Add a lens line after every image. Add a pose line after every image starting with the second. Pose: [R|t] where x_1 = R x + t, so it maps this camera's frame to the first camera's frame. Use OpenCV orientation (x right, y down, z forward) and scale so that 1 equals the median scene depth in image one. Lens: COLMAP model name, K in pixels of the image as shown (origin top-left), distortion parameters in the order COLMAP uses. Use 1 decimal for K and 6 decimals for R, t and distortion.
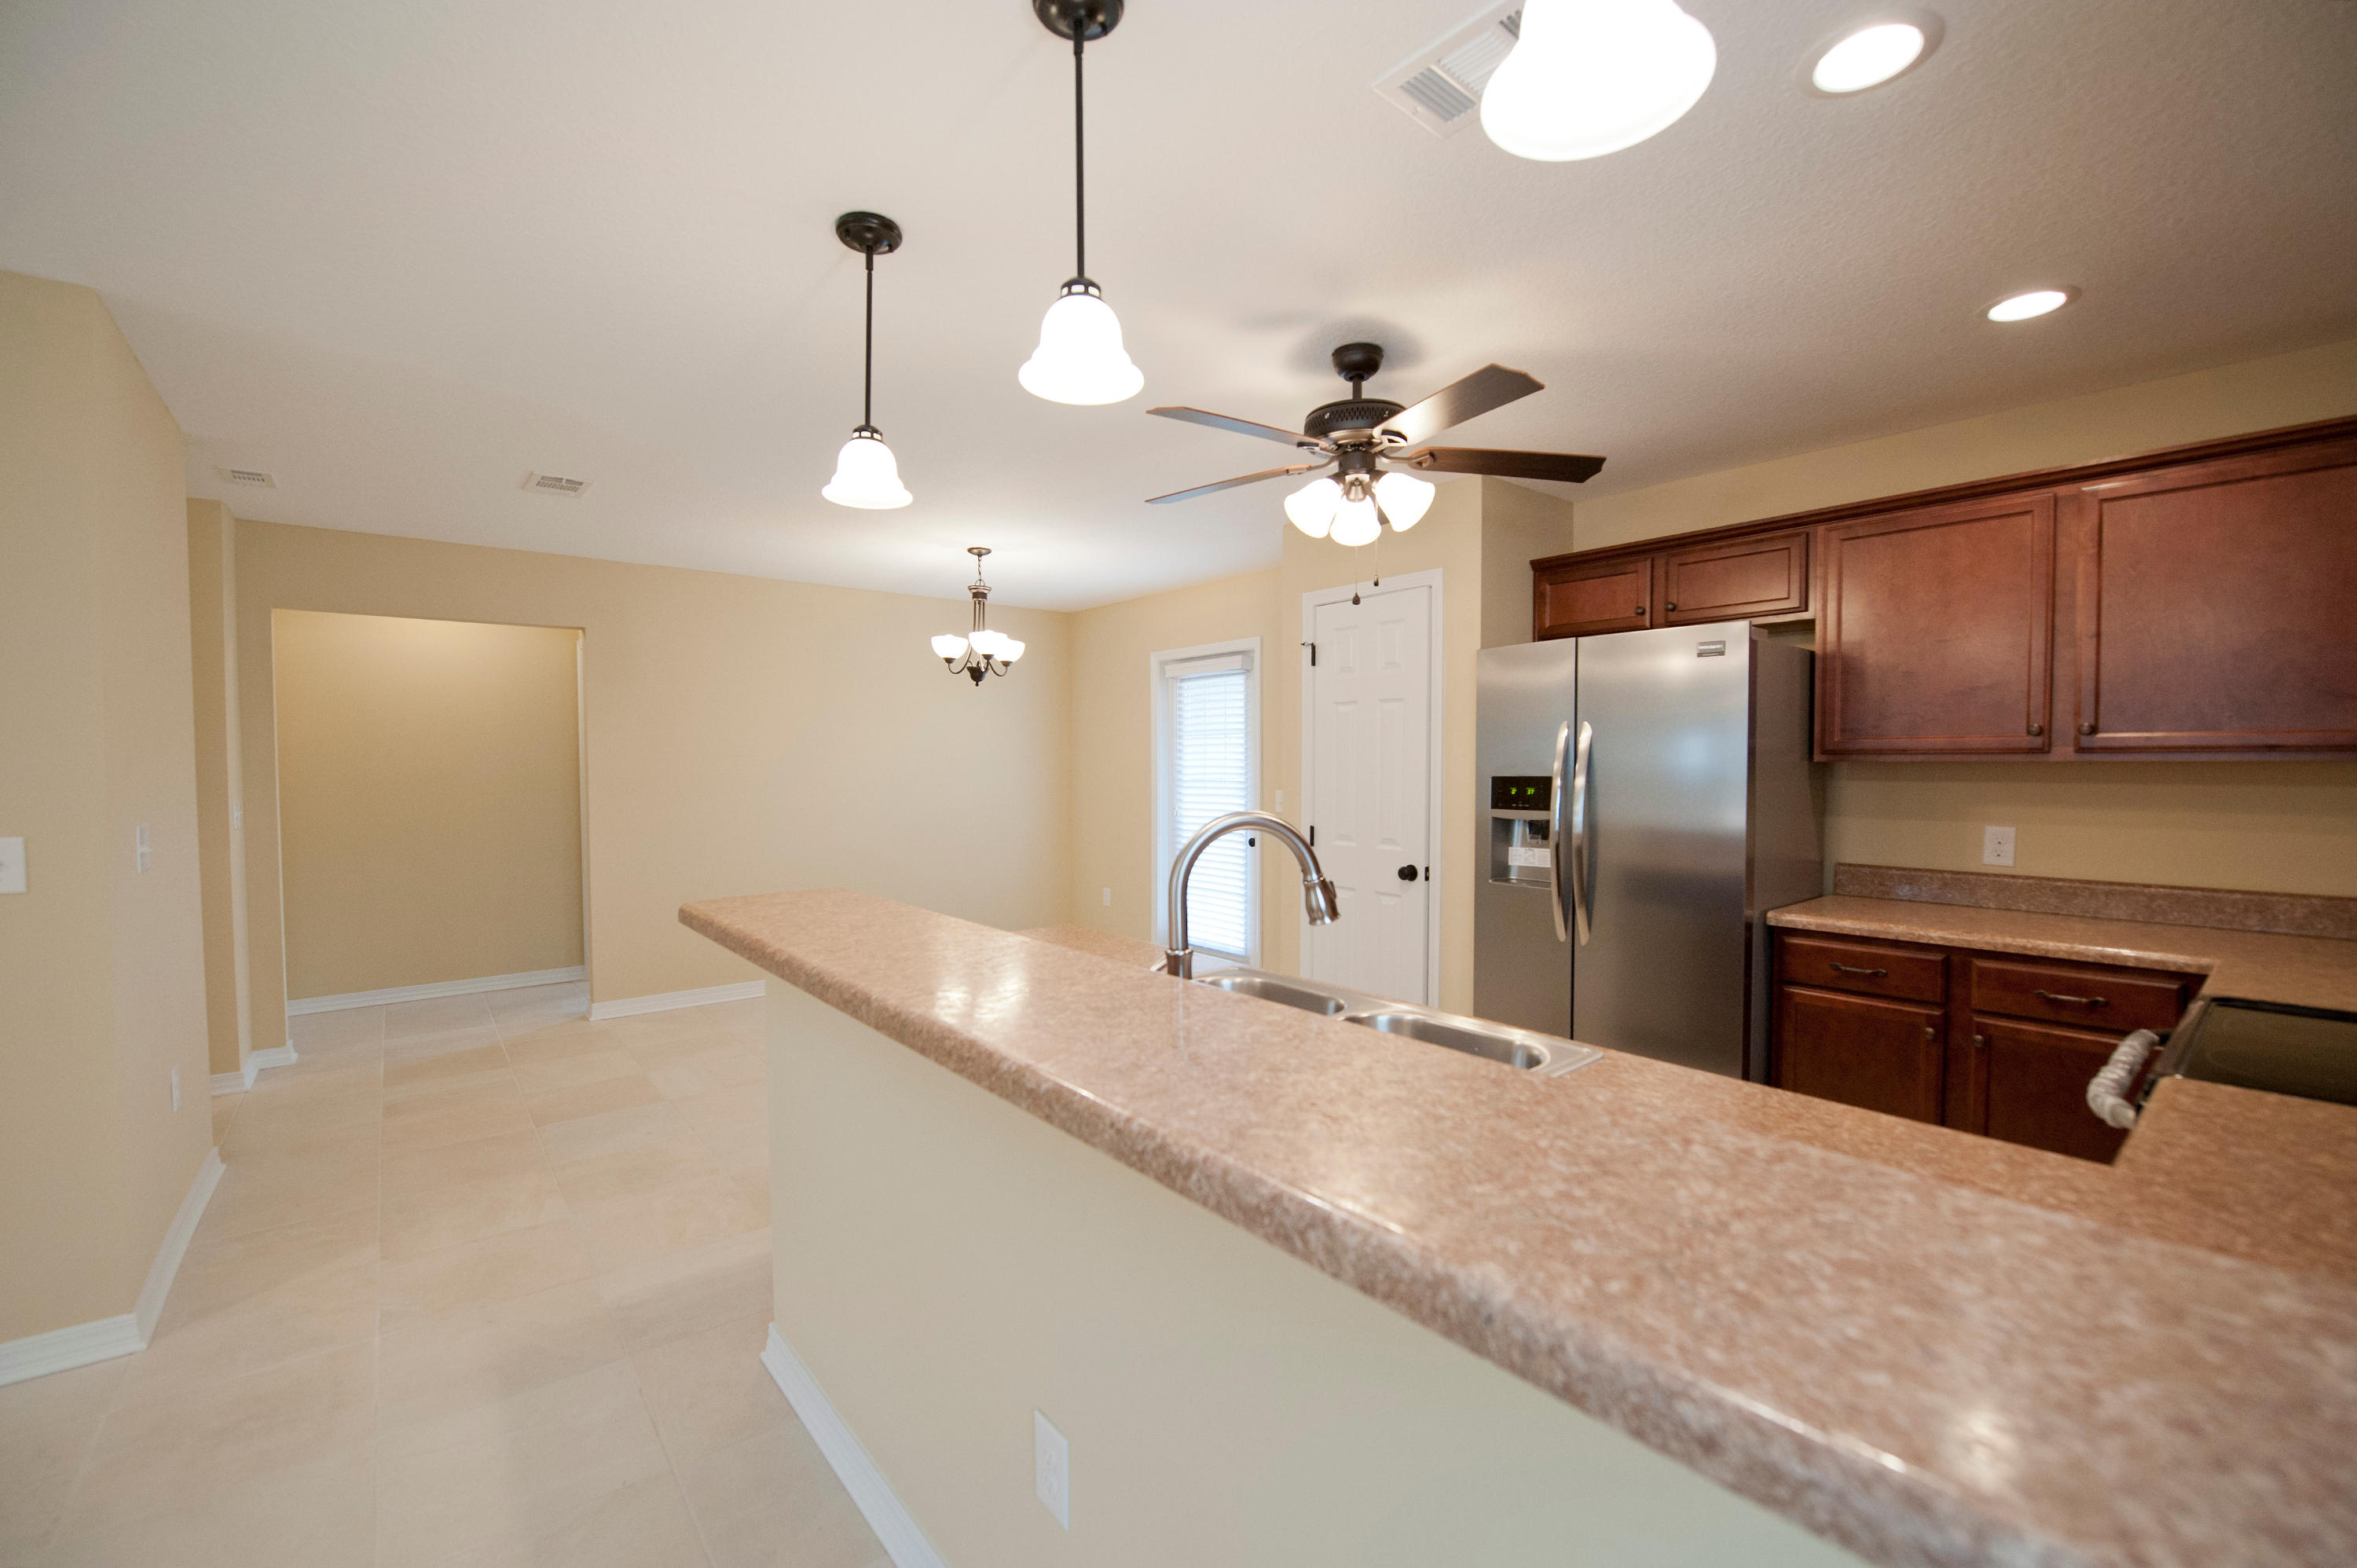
lens RADIAL K [[965.7, 0, 1186.1], [0, 965.7, 794.4], [0, 0, 1]] dist [-0.017694, -0.000558]
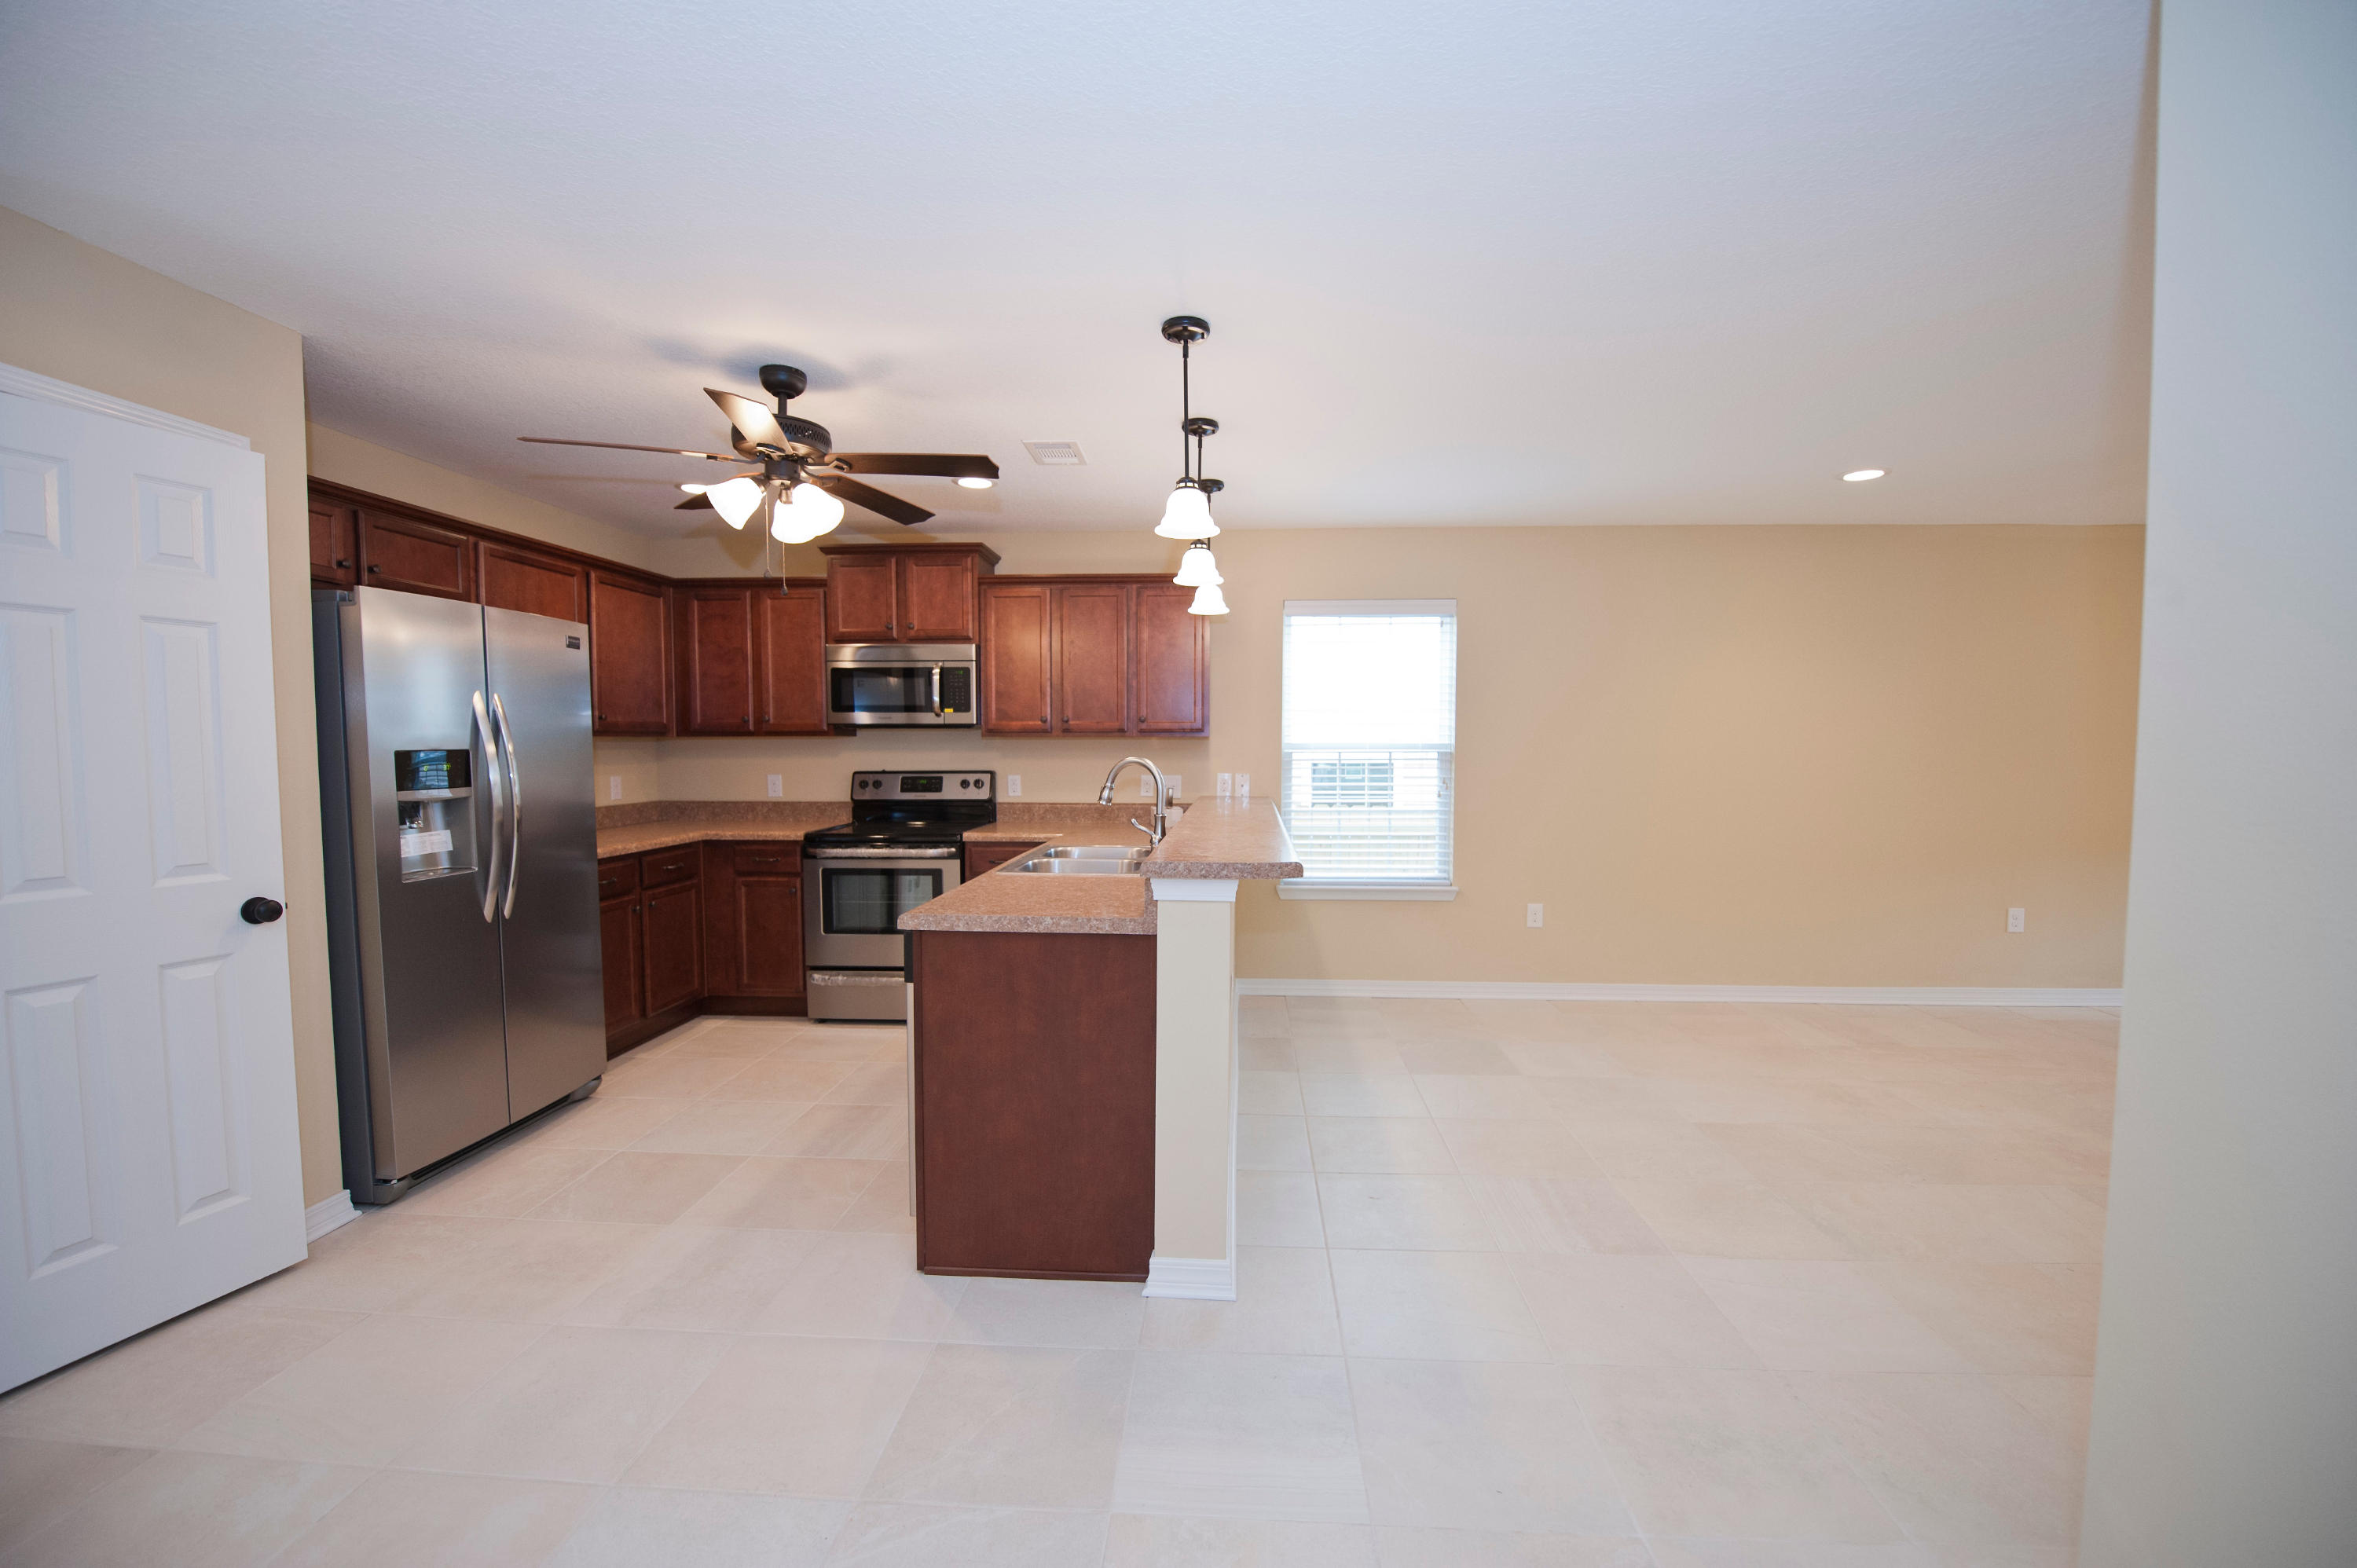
lens RADIAL K [[937.7, 0, 1187.7], [0, 937.7, 793.7], [0, 0, 1]] dist [-0.016415, -0.001290]
pose [[-0.734585, -0.035776, 0.677573, -0.806020], [0.021320, 0.996899, 0.075750, -0.031265], [-0.678181, 0.070091, -0.731545, 1.313685]]
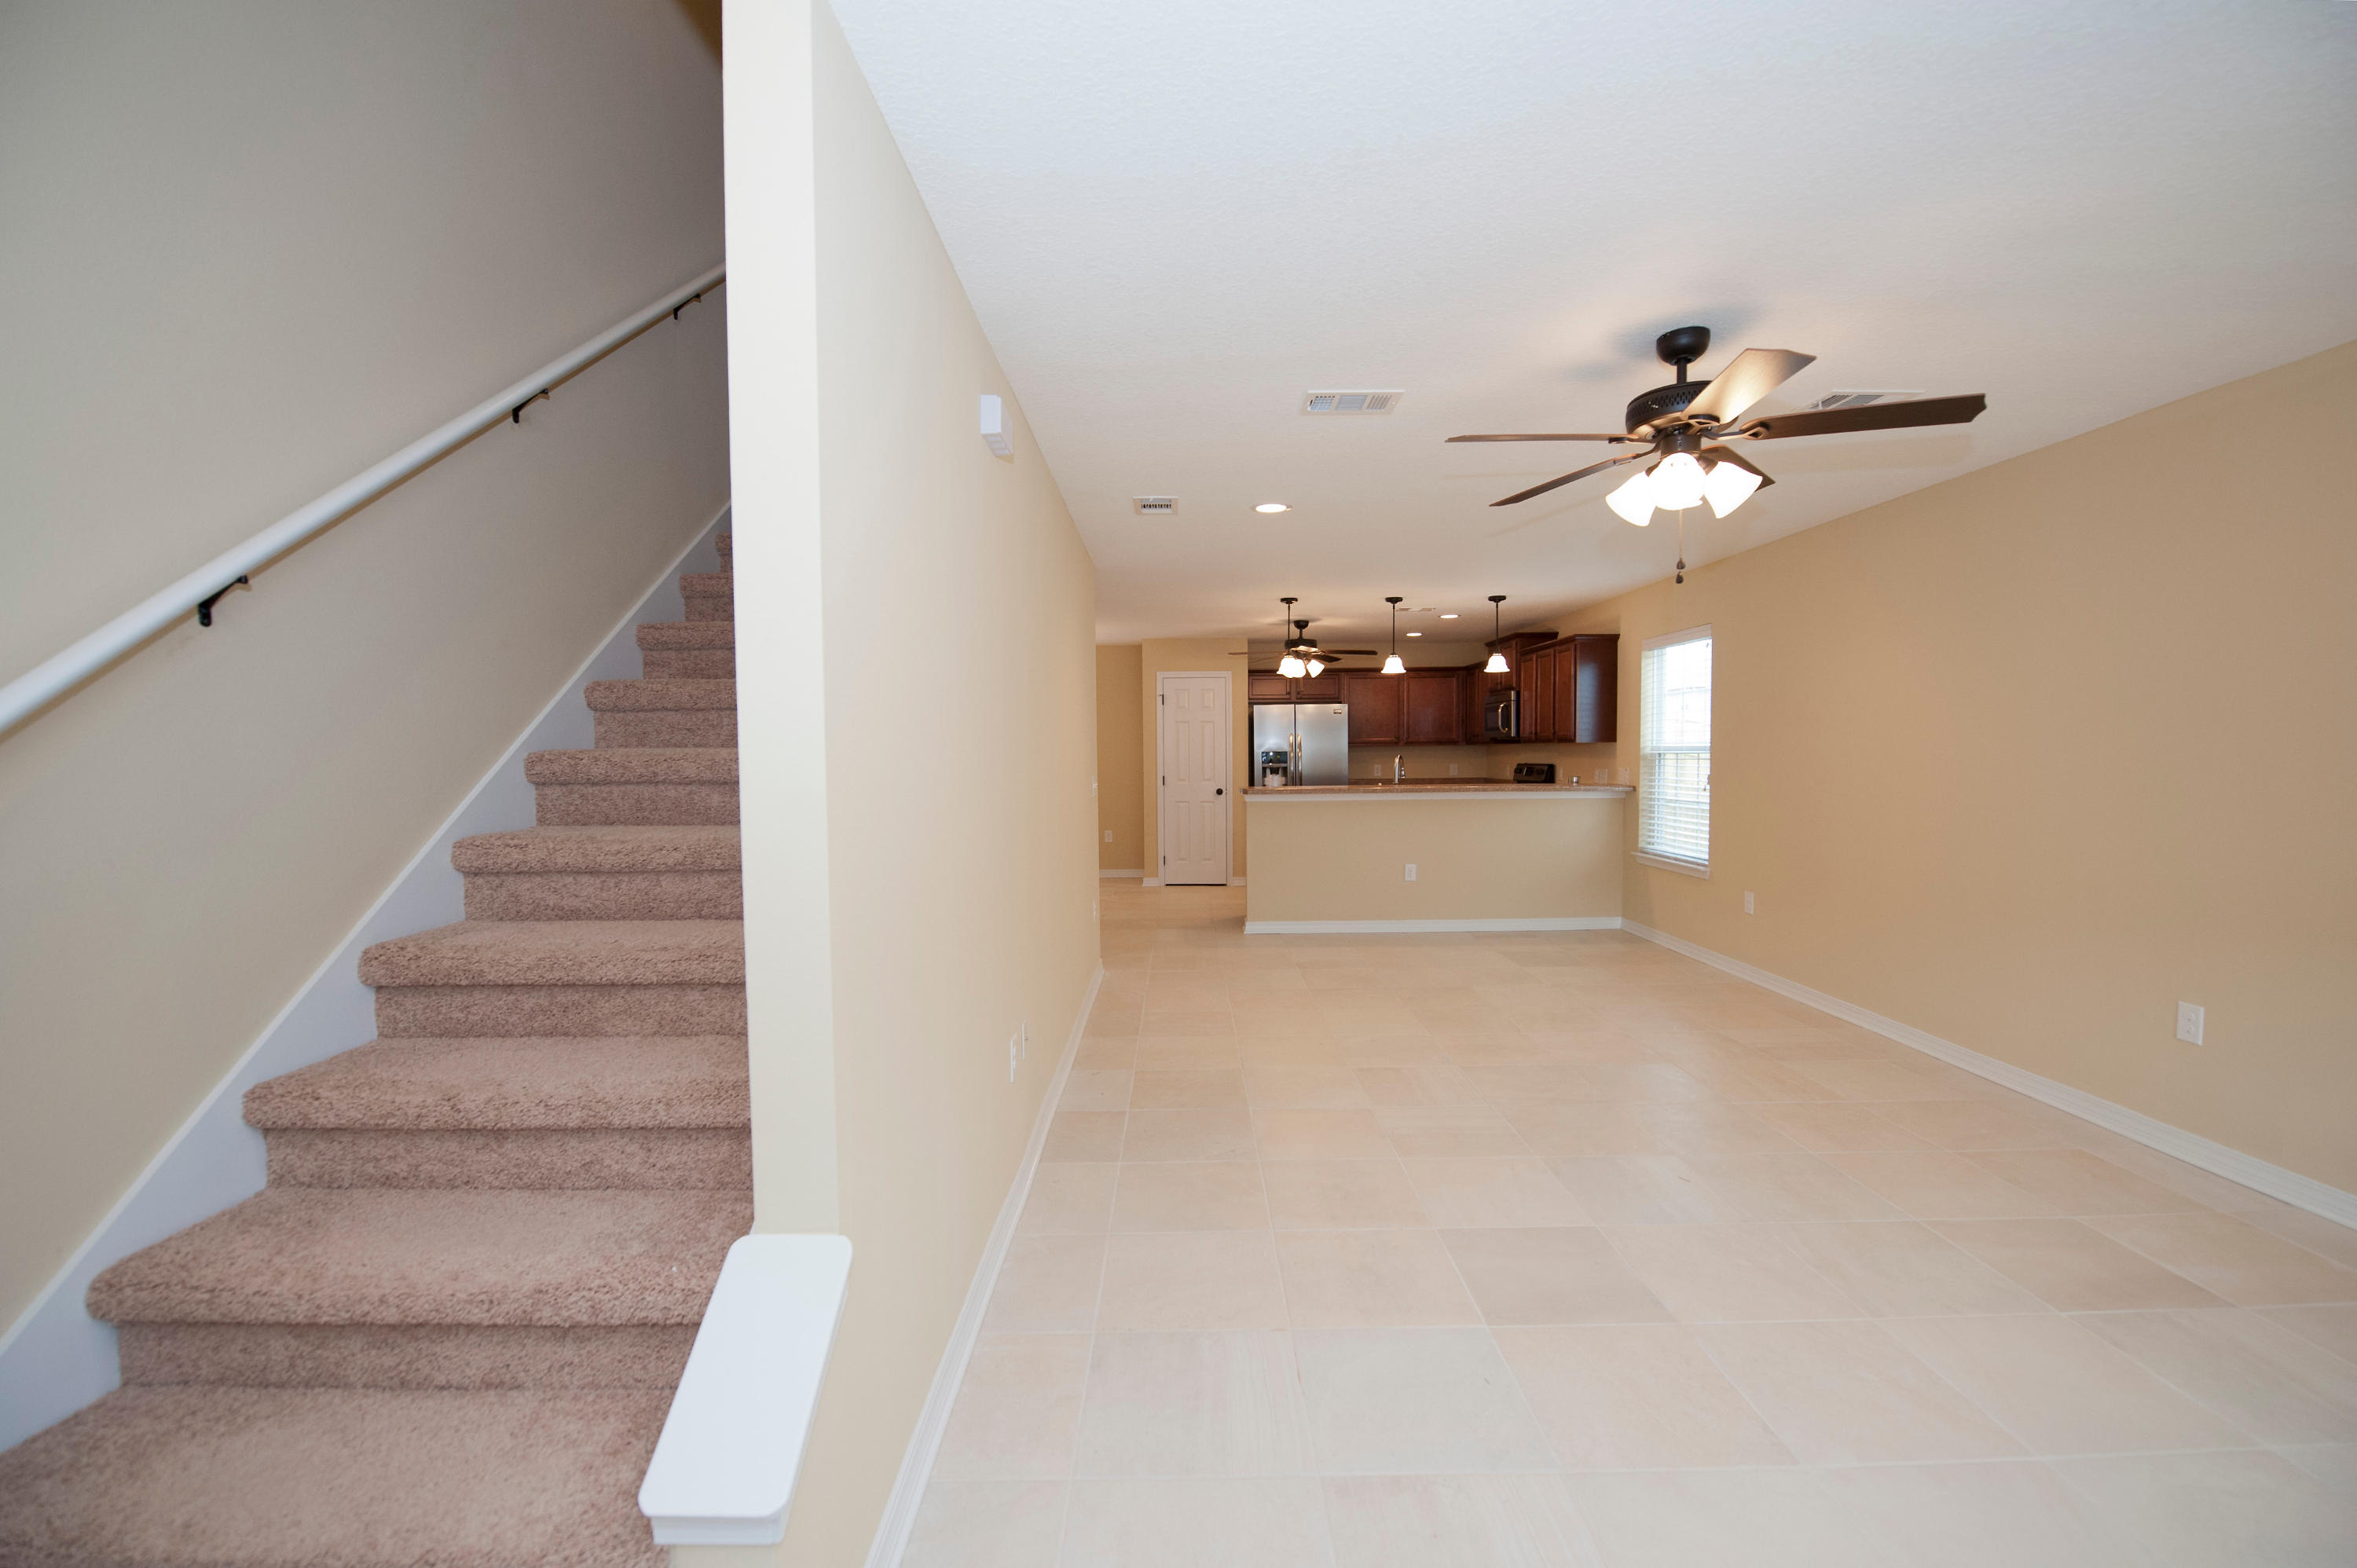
lens RADIAL K [[955.1, 0, 1176.3], [0, 955.1, 788.3], [0, 0, 1]] dist [0.001854, 0.000012]
pose [[0.641406, -0.035510, 0.766379, -2.268601], [0.033948, 0.999263, 0.017888, 0.032588], [-0.766450, 0.014544, 0.642140, -0.657209]]
